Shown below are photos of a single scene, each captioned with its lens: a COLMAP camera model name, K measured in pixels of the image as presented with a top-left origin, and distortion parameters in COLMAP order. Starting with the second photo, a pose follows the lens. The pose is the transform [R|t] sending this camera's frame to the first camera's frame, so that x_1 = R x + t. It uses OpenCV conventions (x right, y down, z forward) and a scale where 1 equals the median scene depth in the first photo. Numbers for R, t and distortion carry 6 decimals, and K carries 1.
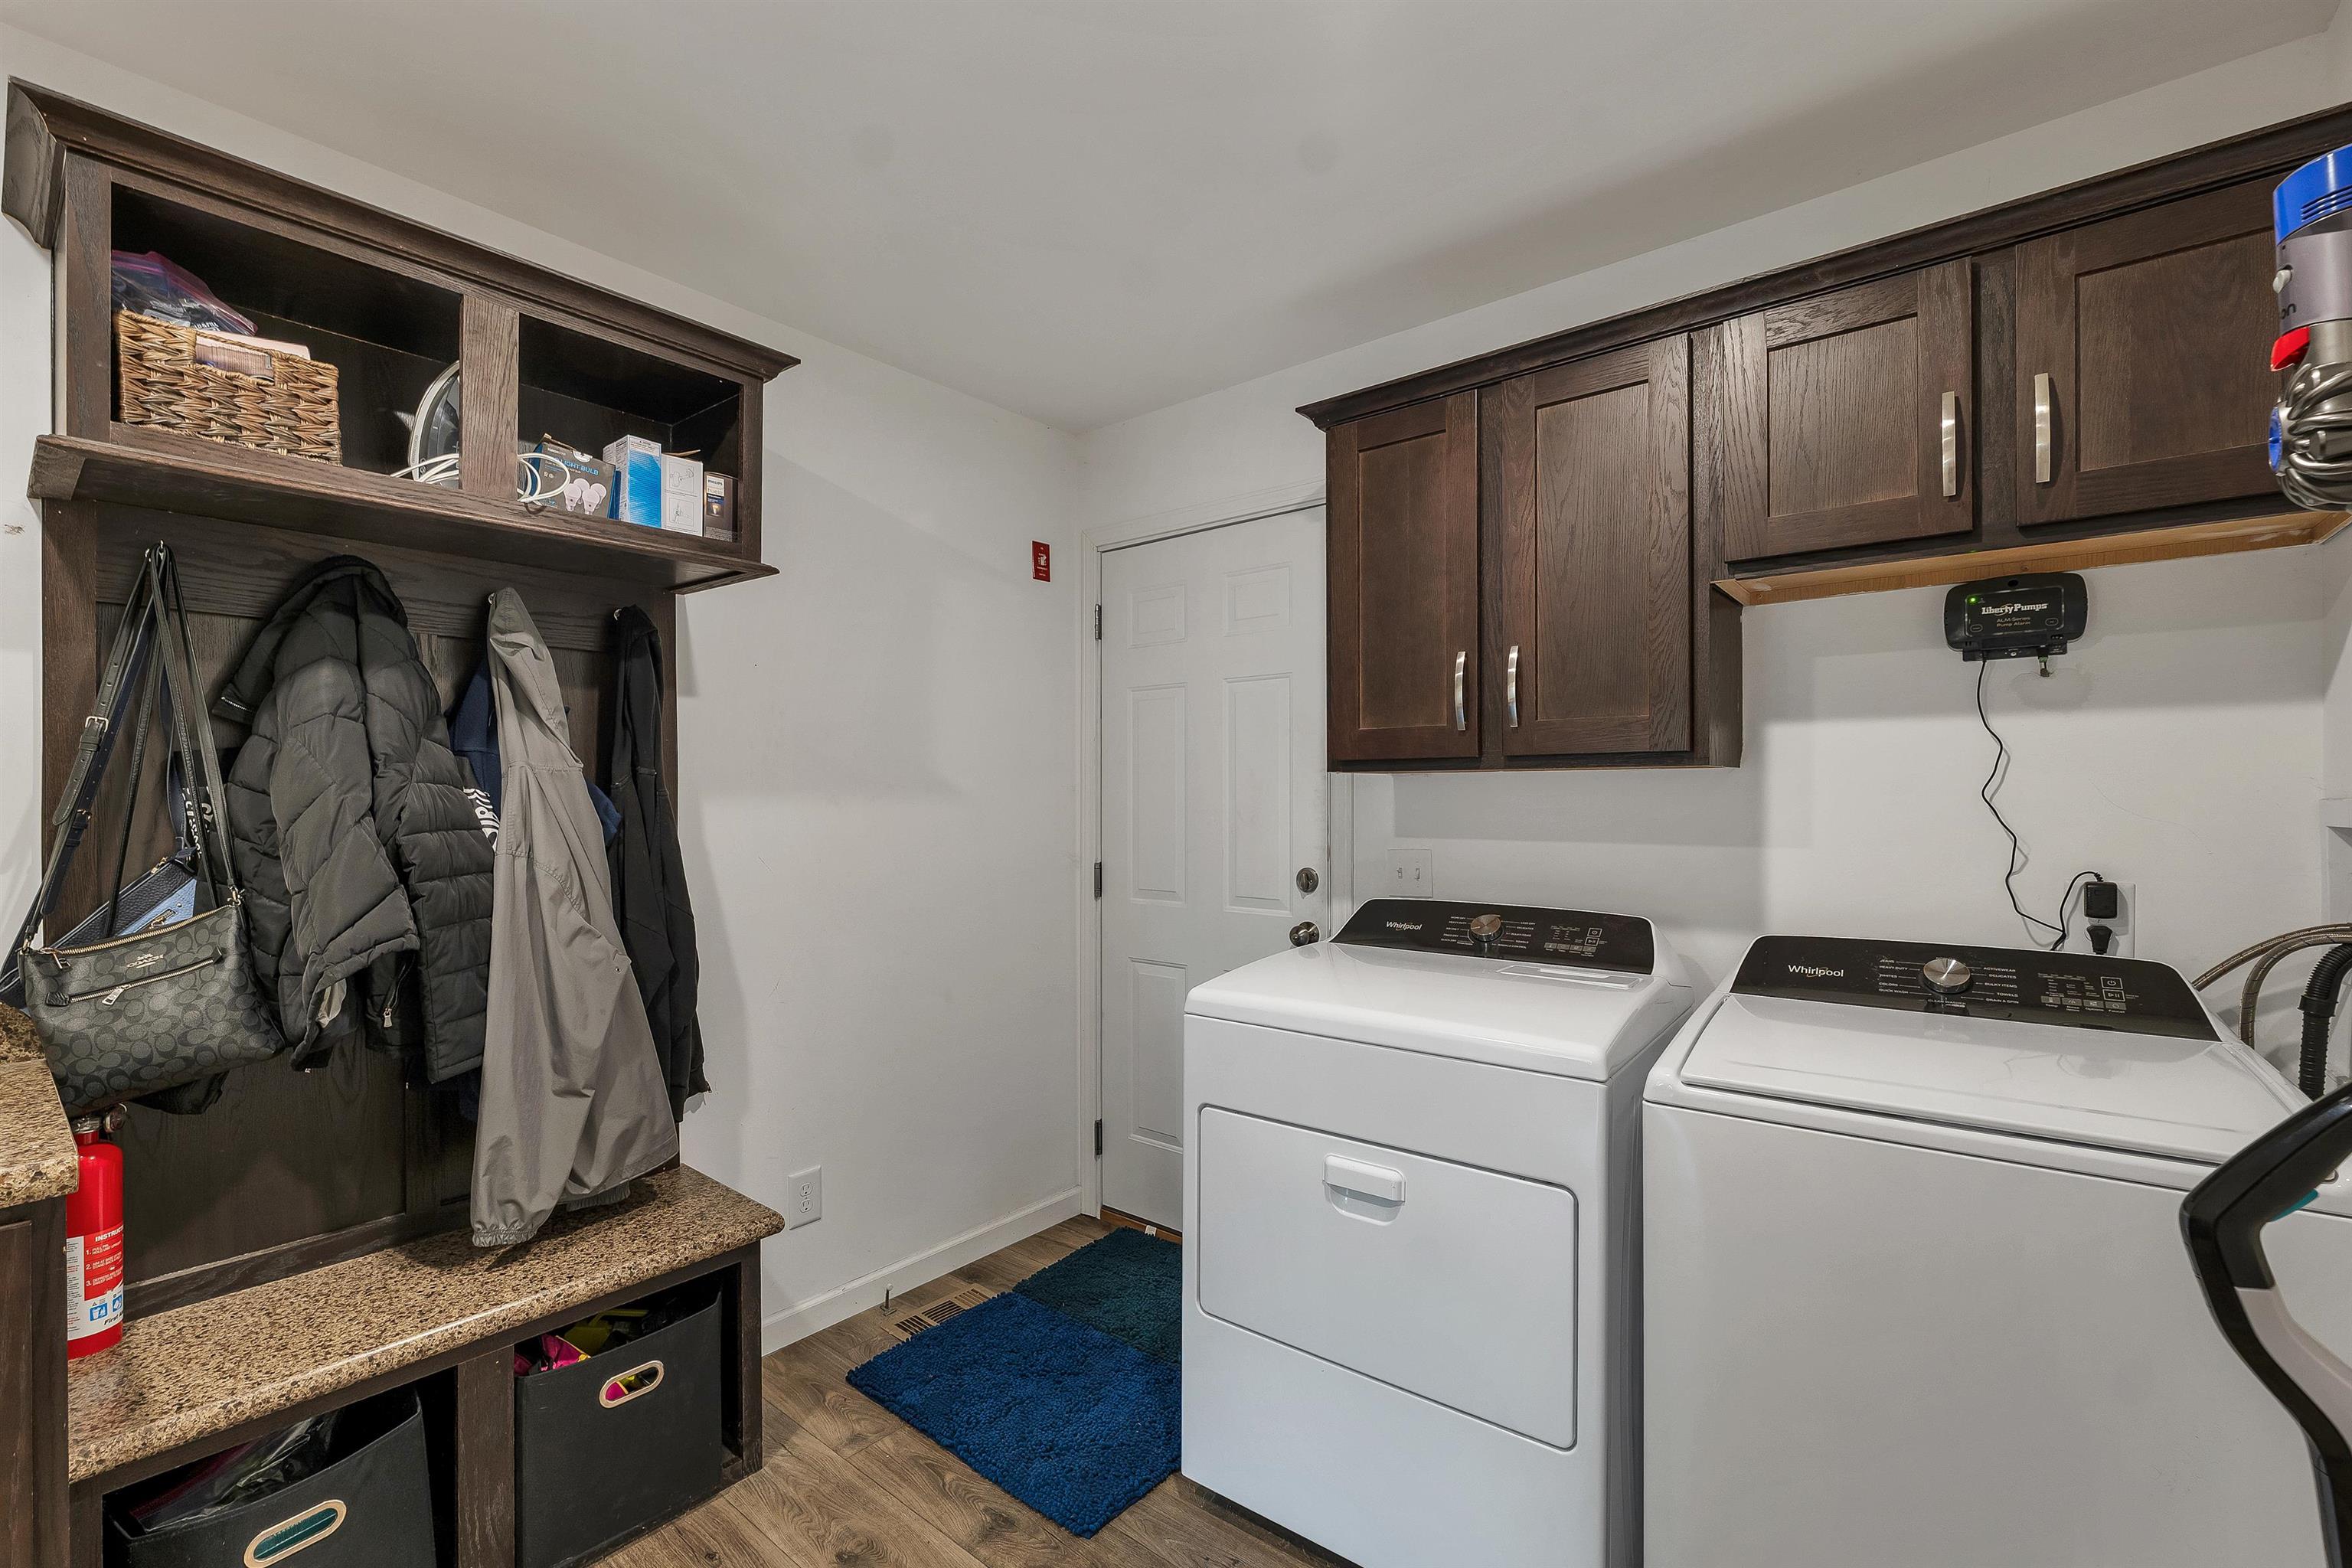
lens RADIAL K [[1002.3, 0, 1176.8], [0, 1002.3, 796.7], [0, 0, 1]] dist [-0.001535, 0.000002]
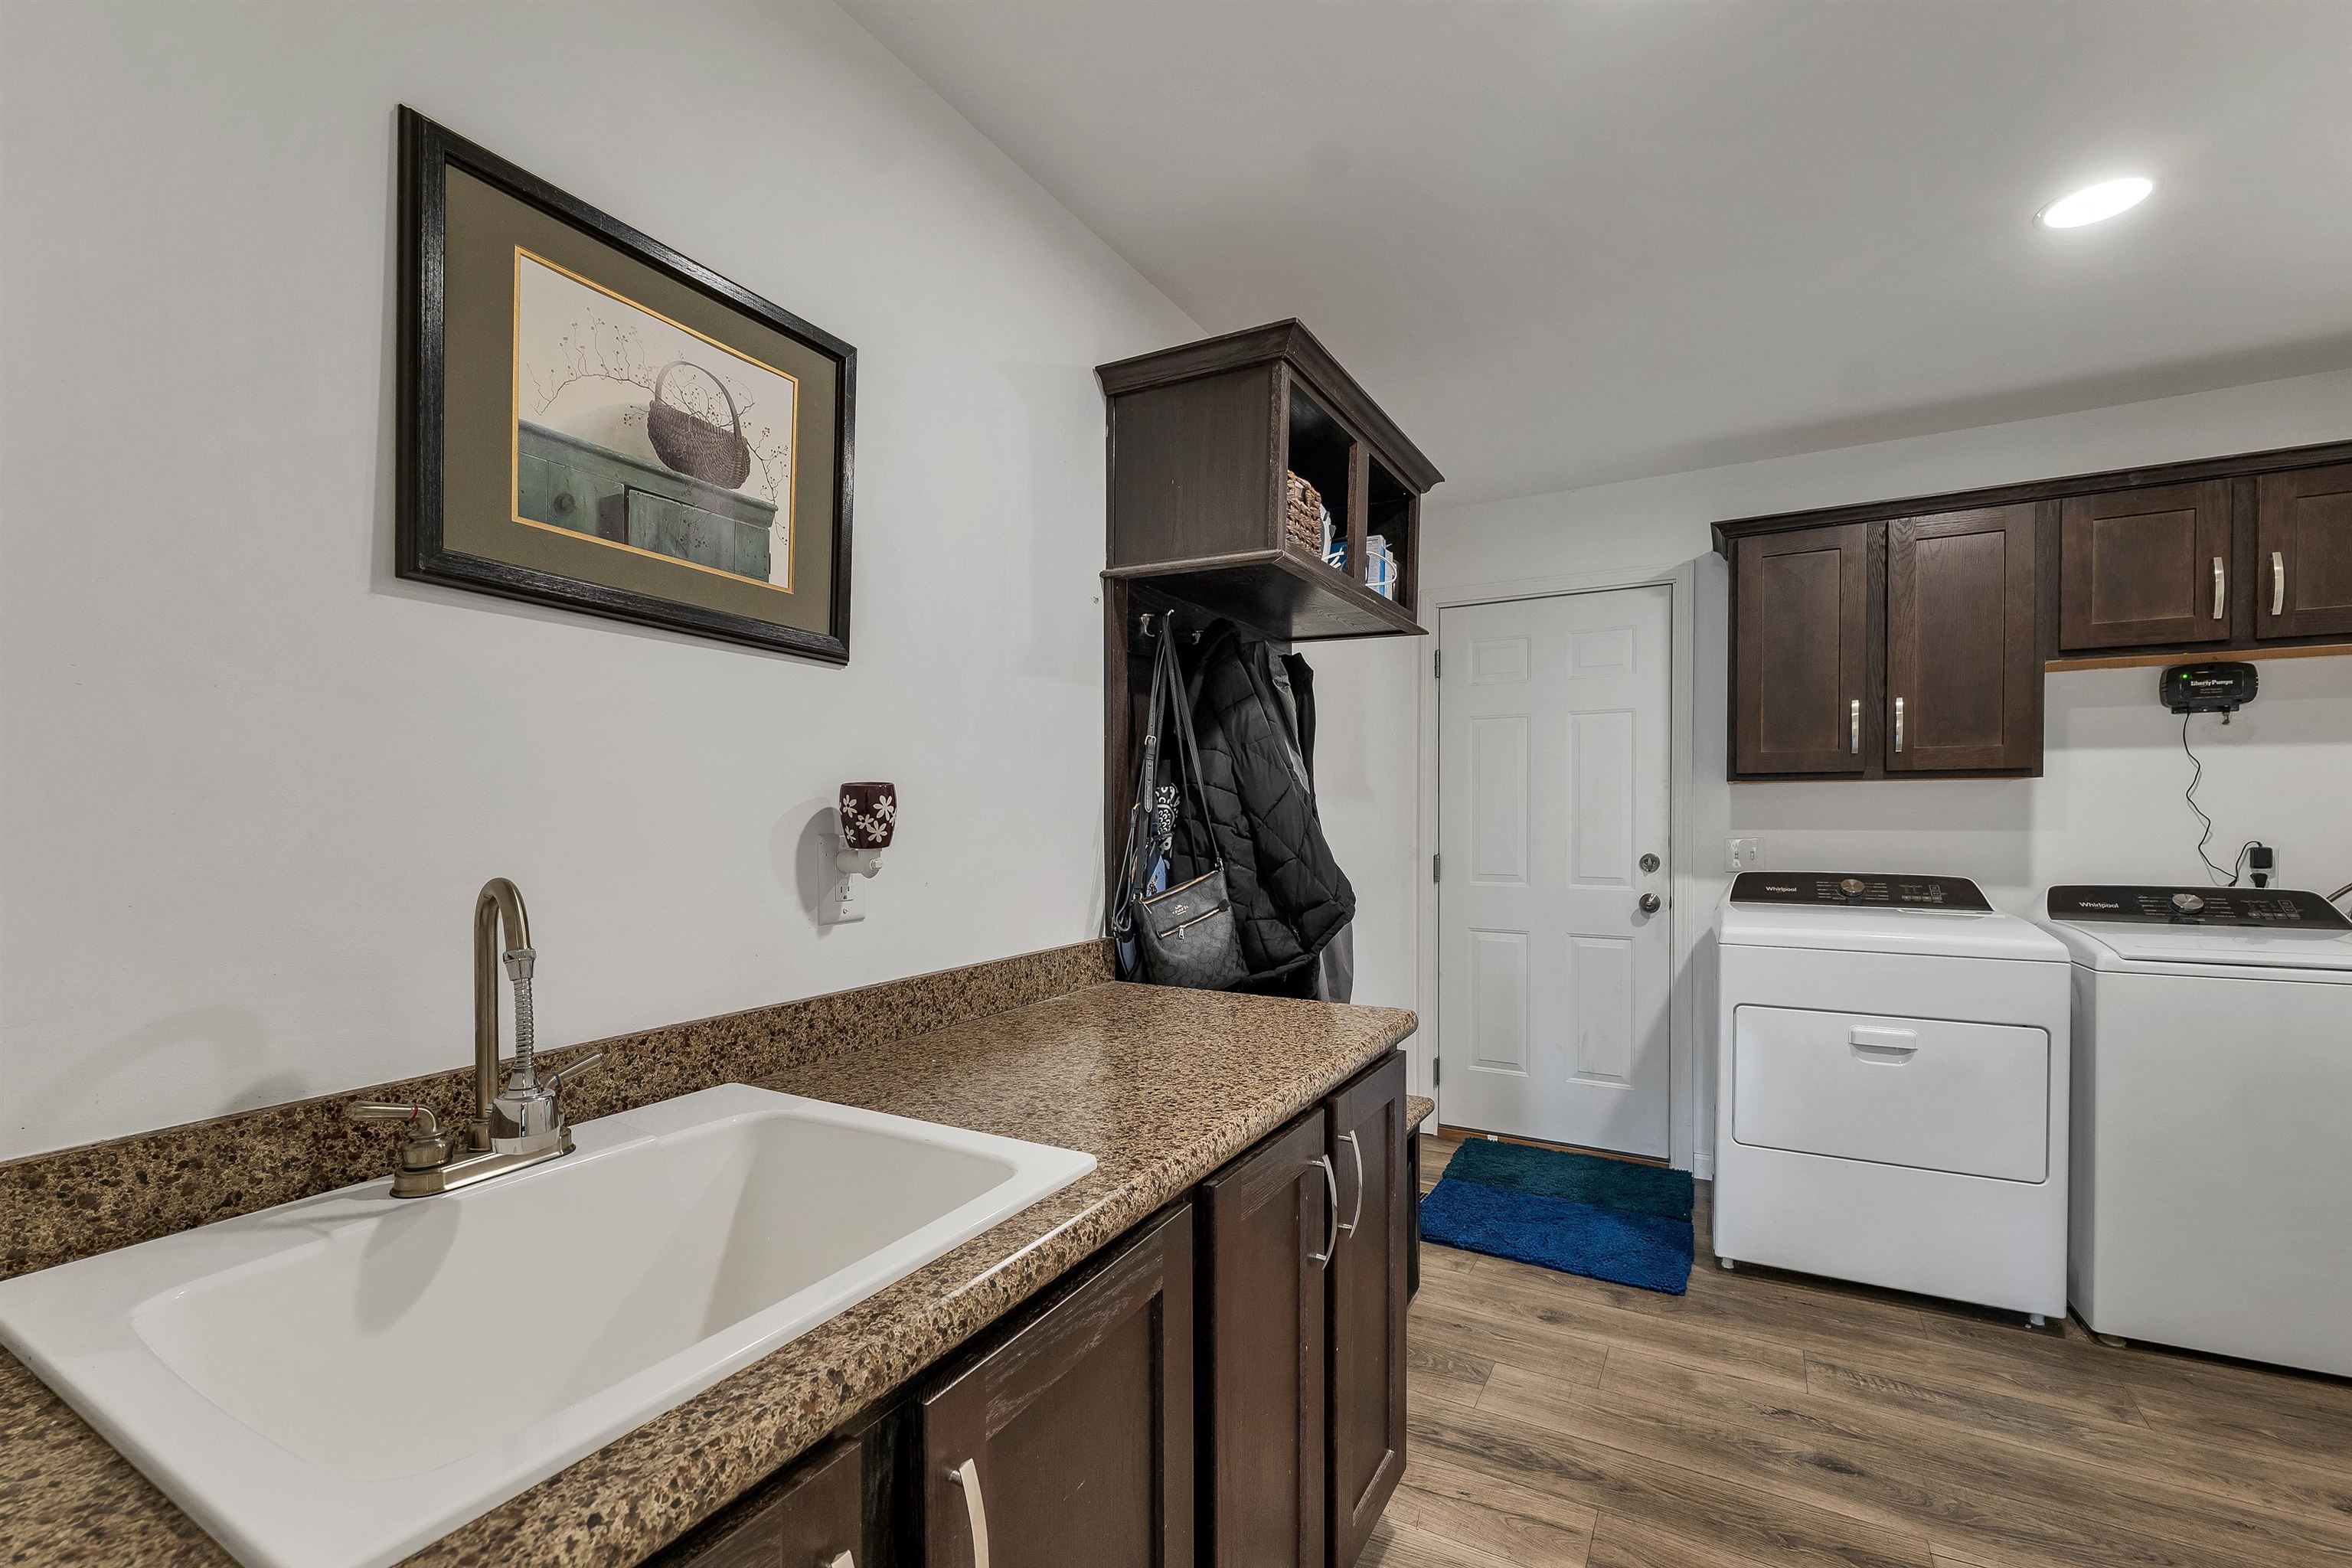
lens RADIAL K [[997.5, 0, 1169.8], [0, 997.5, 828.3], [0, 0, 1]] dist [-0.001414, 0.000062]
pose [[0.985692, -0.002419, 0.168538, -1.078828], [0.000440, 0.999930, 0.011782, 0.030558], [-0.168555, -0.011539, 0.985625, -0.317395]]
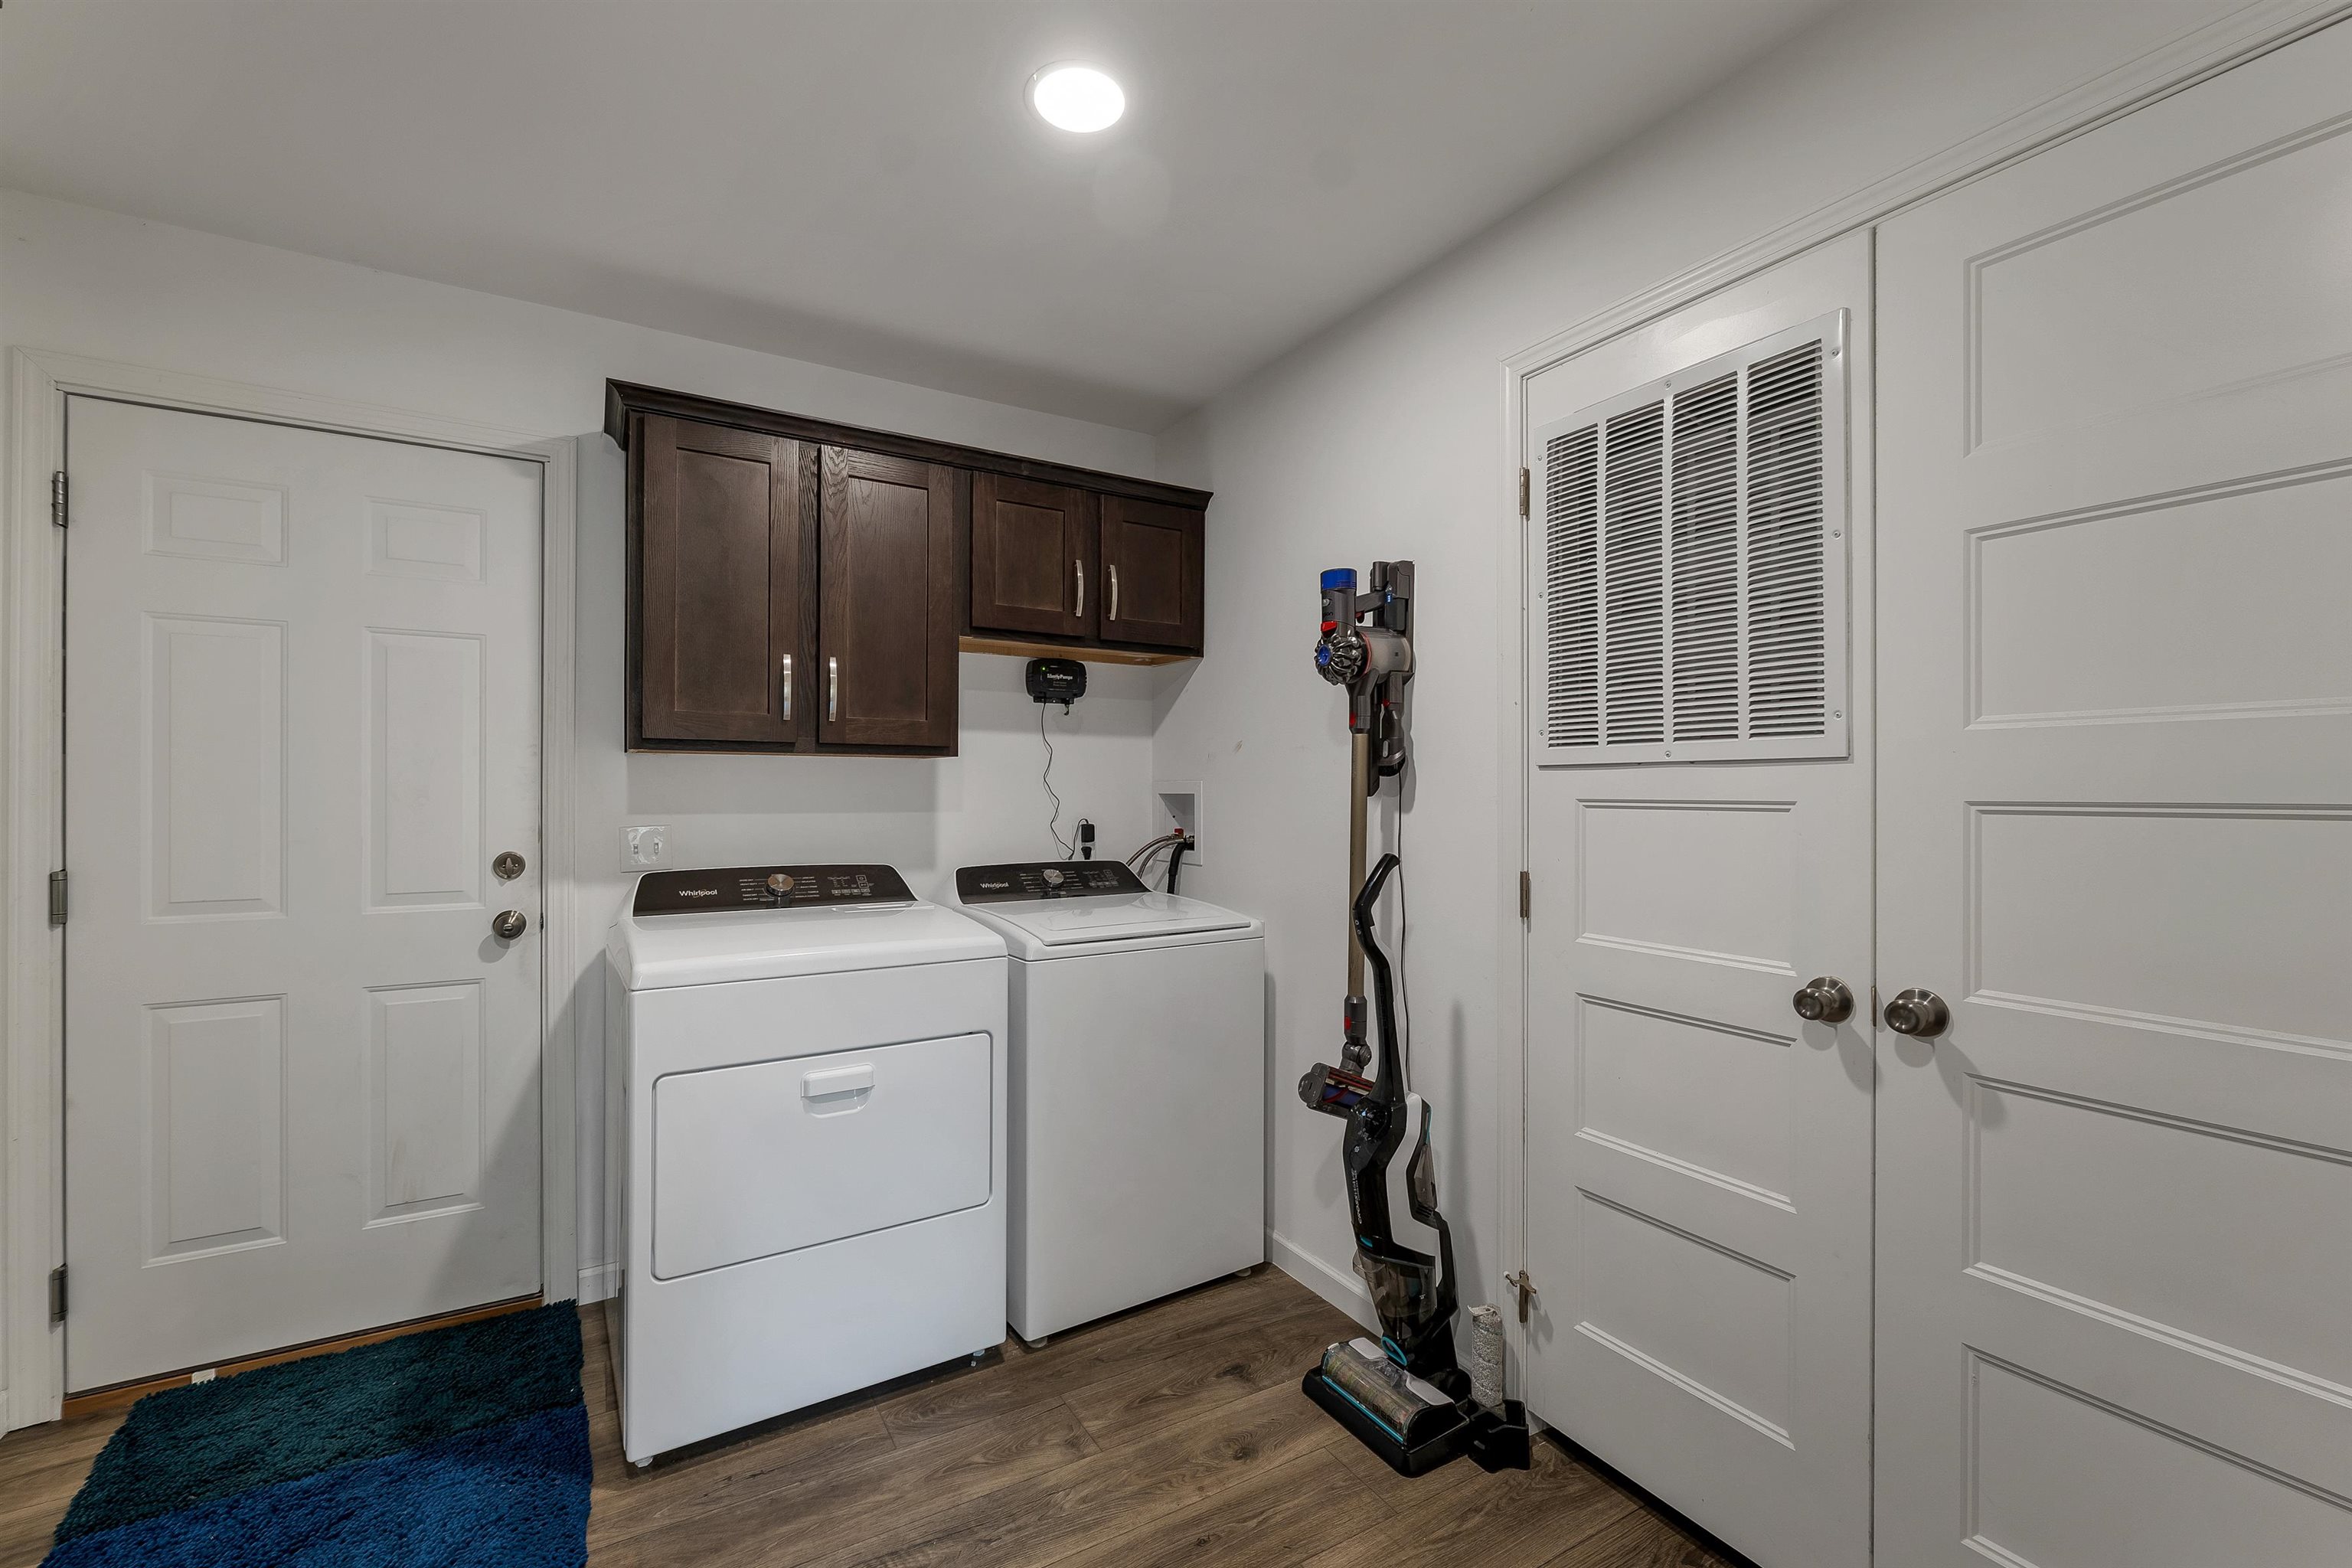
lens RADIAL K [[982.8, 0, 1171.2], [0, 982.8, 791.1], [0, 0, 1]] dist [-0.001733, 0.000090]
pose [[0.336362, 0.000227, 0.941733, -0.751595], [-0.003842, 0.999992, 0.001132, 0.017925], [-0.941725, -0.003999, 0.336360, 0.189193]]
